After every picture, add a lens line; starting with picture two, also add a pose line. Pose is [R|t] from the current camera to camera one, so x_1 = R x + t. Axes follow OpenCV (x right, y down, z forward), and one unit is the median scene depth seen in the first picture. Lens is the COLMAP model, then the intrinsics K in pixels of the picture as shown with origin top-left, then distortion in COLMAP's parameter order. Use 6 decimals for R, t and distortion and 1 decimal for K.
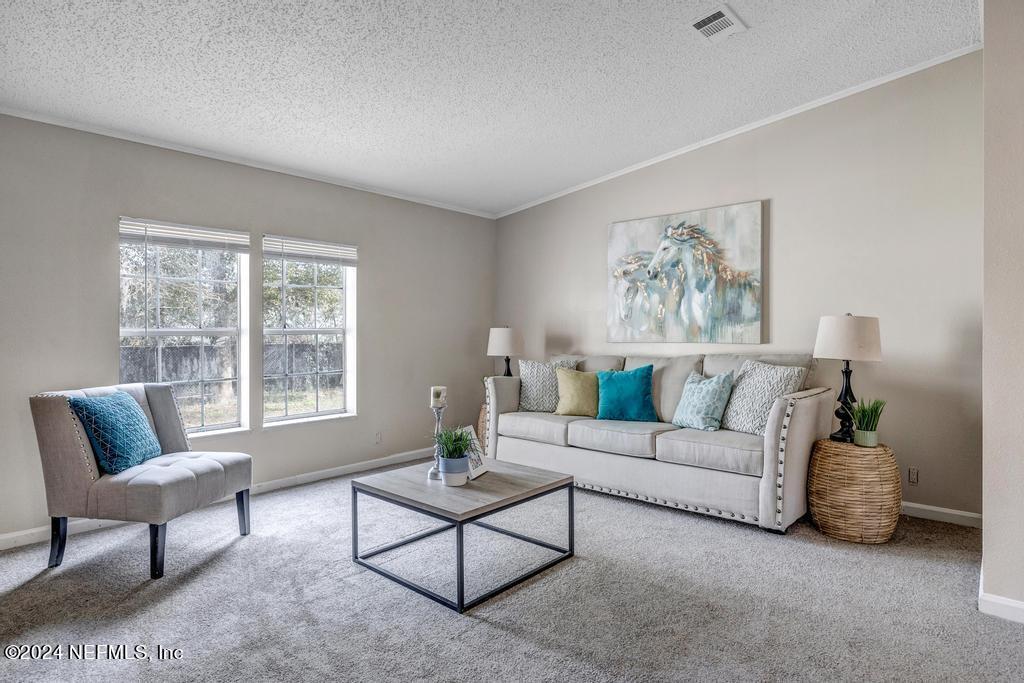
lens RADIAL K [[559.8, 0, 513.1], [0, 559.8, 341.5], [0, 0, 1]] dist [0.000551, 0.001042]
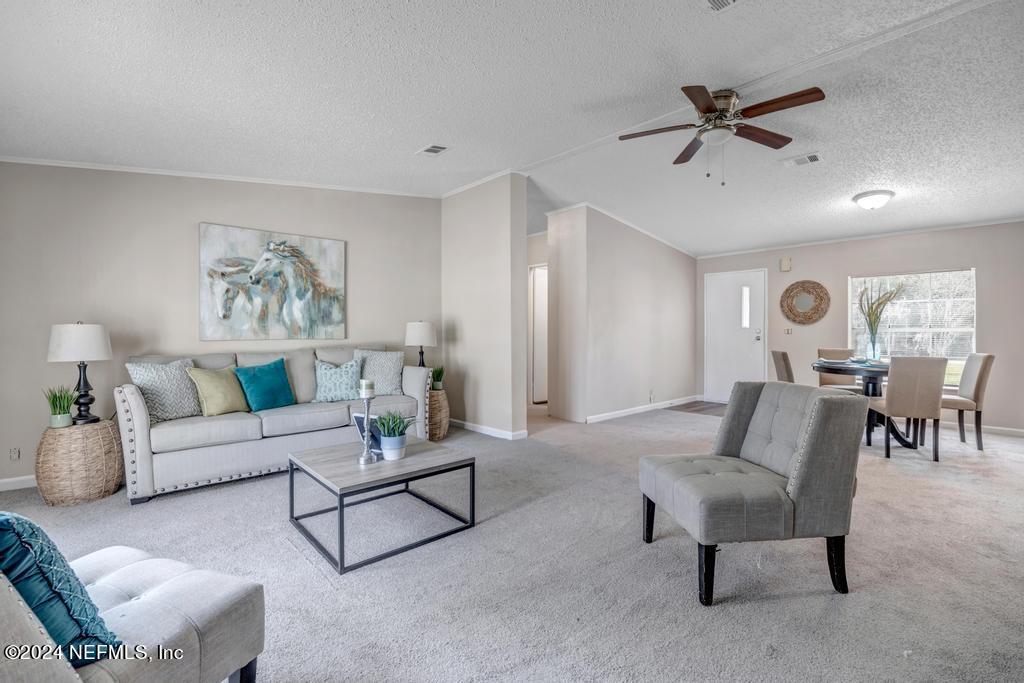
lens RADIAL K [[462.3, 0, 511.3], [0, 462.3, 333.4], [0, 0, 1]] dist [-0.000102, -0.000054]
pose [[0.110963, -0.000423, 0.993824, -0.700932], [0.016319, 0.999866, -0.001396, -0.001788], [-0.993691, 0.016373, 0.110955, 0.427479]]
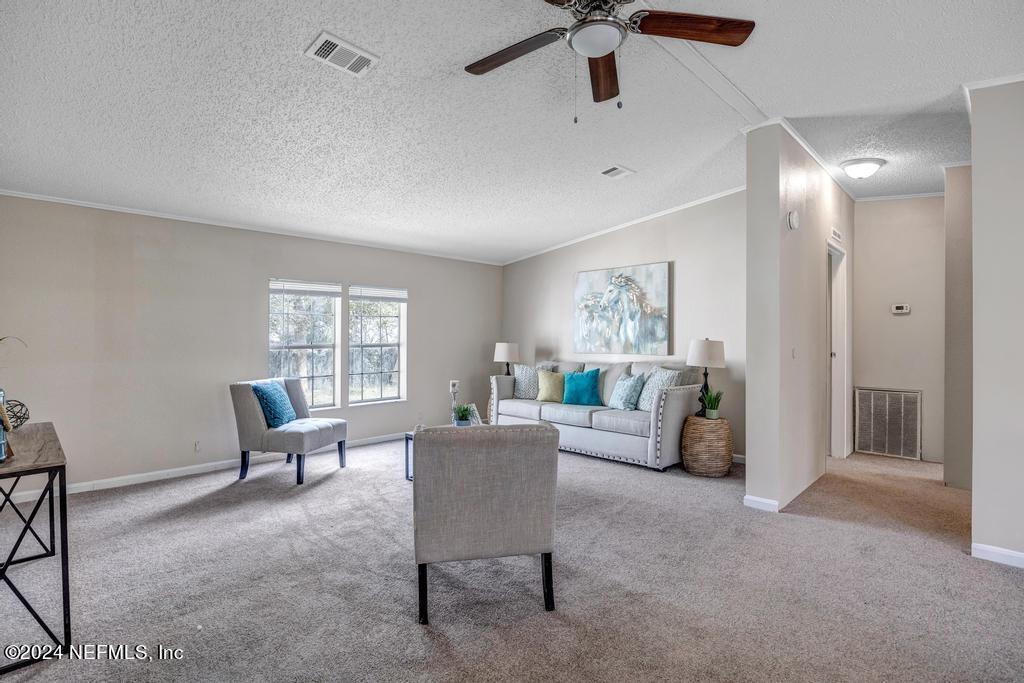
lens RADIAL K [[494.8, 0, 513.8], [0, 494.8, 340.7], [0, 0, 1]] dist [-0.000409, -0.000088]
pose [[0.998634, 0.003132, -0.052158, 0.091078], [-0.003680, 0.999939, -0.010416, -0.020039], [0.052122, 0.010594, 0.998585, -0.369906]]
